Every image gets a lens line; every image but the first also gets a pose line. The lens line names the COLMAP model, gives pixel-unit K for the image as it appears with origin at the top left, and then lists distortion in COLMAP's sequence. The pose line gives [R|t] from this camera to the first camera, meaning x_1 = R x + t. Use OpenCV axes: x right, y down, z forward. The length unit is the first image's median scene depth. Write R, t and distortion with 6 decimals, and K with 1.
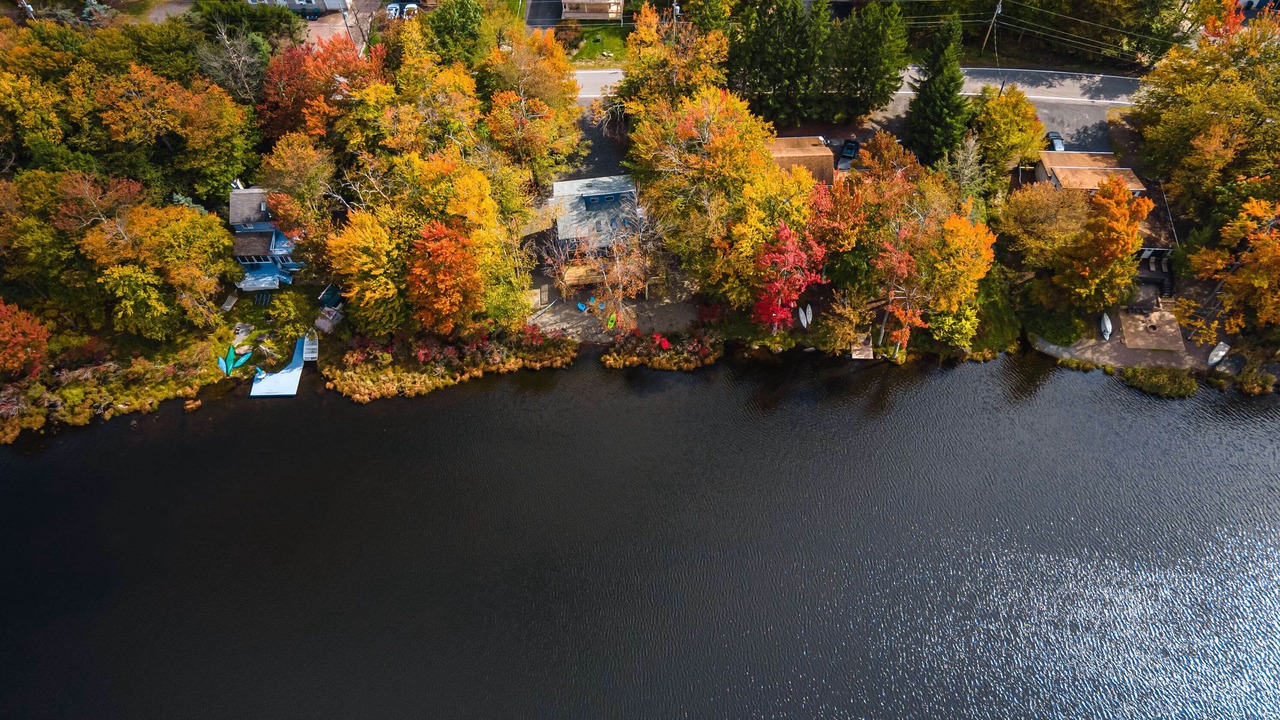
lens RADIAL K [[611.3, 0, 640.0], [0, 611.3, 360.0], [0, 0, 1]] dist [0.002534, 0.000654]
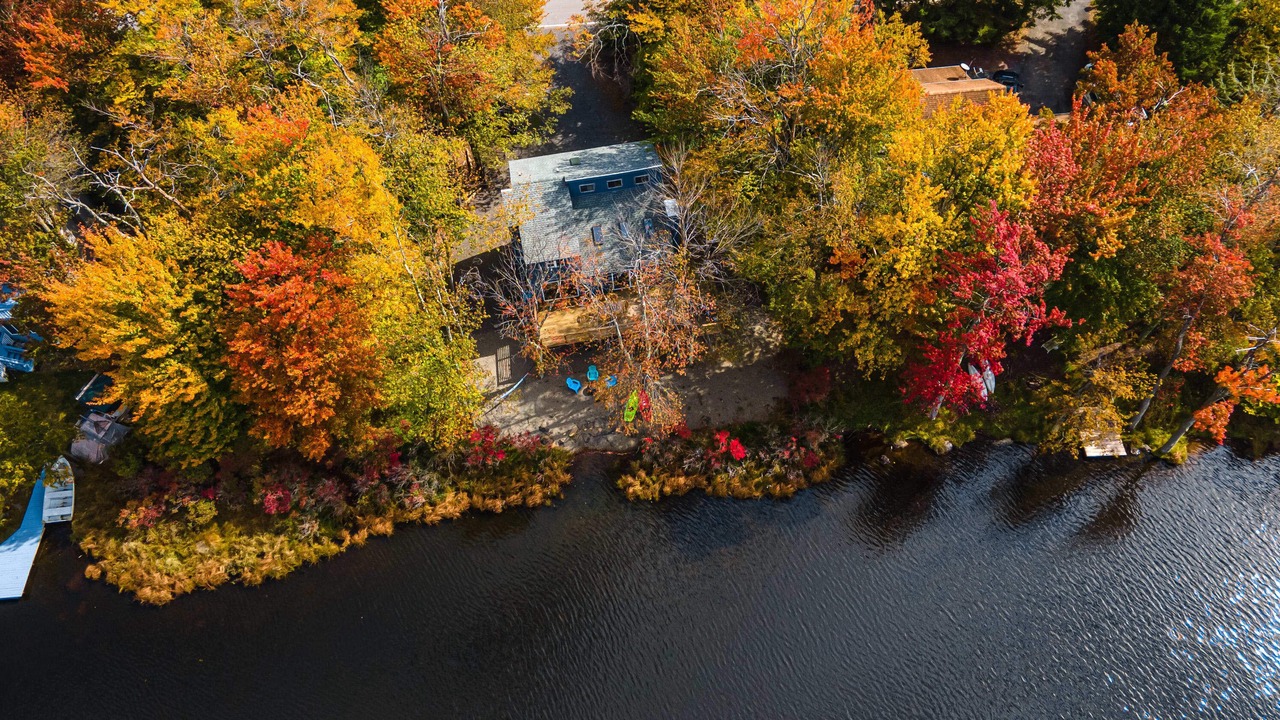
lens RADIAL K [[626.3, 0, 621.6], [0, 626.3, 360.9], [0, 0, 1]] dist [0.001473, 0.000943]
pose [[0.997975, -0.058085, 0.025929, -0.068375], [0.058544, 0.998135, -0.017277, -0.099661], [-0.024877, 0.018760, 0.999514, 0.457561]]
